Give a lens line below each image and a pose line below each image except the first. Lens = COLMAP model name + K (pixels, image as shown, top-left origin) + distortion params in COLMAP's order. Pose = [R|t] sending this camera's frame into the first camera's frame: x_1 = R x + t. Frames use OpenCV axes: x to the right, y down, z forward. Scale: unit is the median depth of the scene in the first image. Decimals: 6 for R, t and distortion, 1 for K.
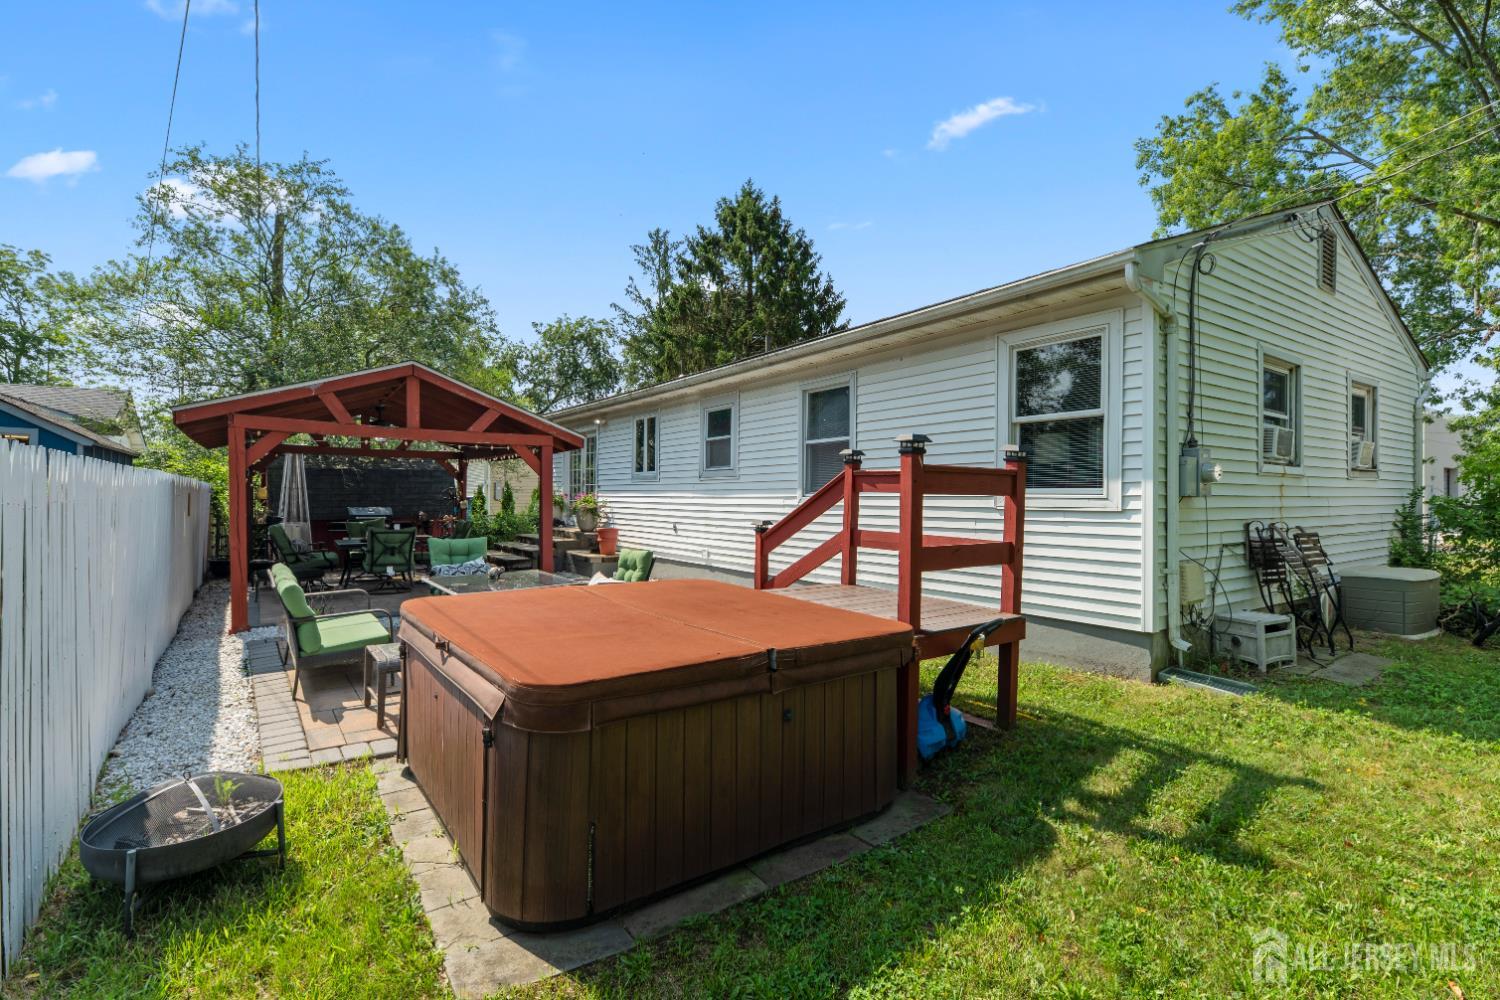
lens RADIAL K [[720.0, 0, 750.0], [0, 720.0, 500.0], [0, 0, 1]] dist [-0.000055, -0.000016]
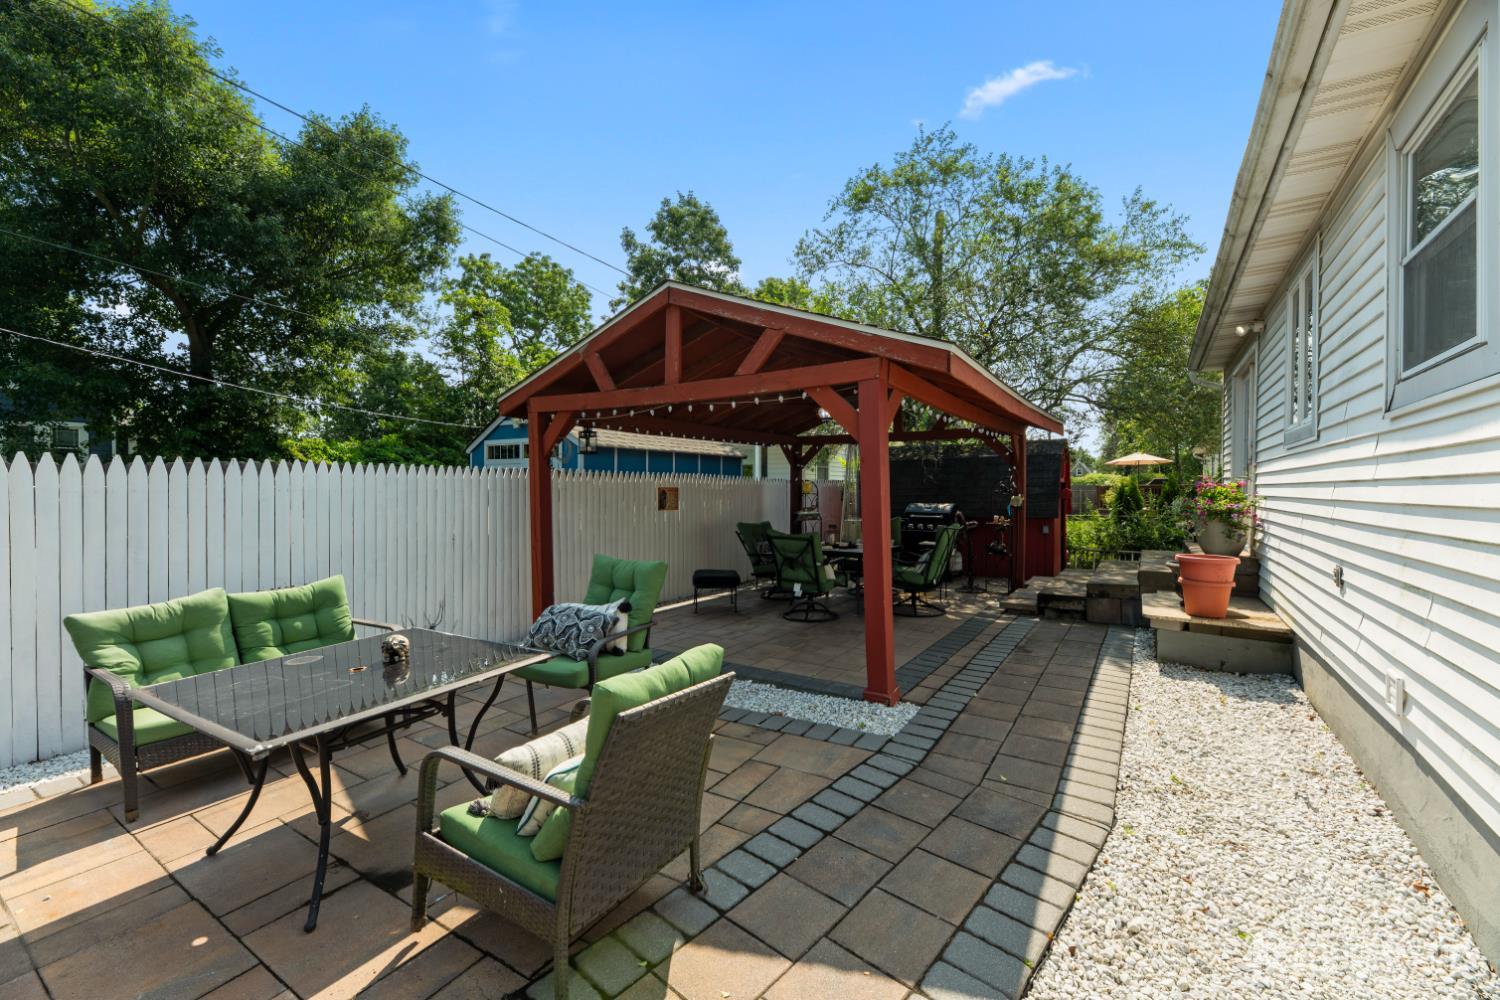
lens RADIAL K [[609.8, 0, 750.0], [0, 609.8, 500.0], [0, 0, 1]] dist [0.001090, 0.000118]
pose [[0.359368, 0.006970, -0.933170, 0.075190], [0.000542, 0.999970, 0.007678, 0.002424], [0.933196, -0.003265, 0.359353, 0.794026]]
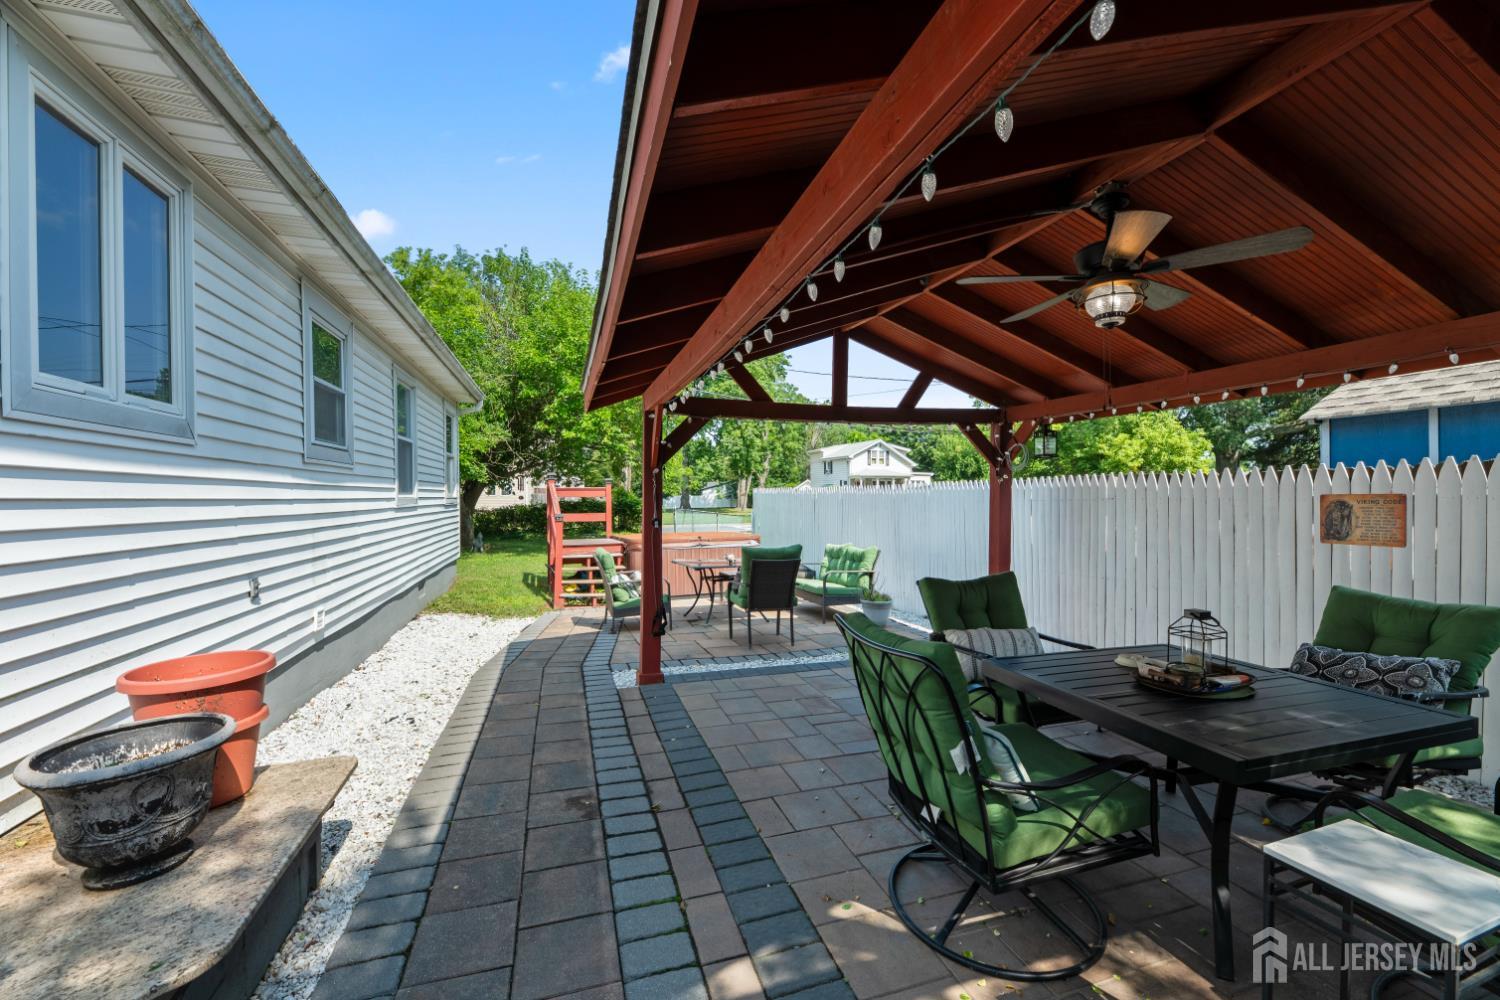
lens RADIAL K [[609.8, 0, 750.0], [0, 609.8, 500.0], [0, 0, 1]] dist [0.001090, 0.000118]
pose [[-0.948105, 0.002602, 0.317945, -0.488726], [0.005389, 0.999954, 0.007884, -0.009362], [-0.317910, 0.009189, -0.948076, 1.439723]]
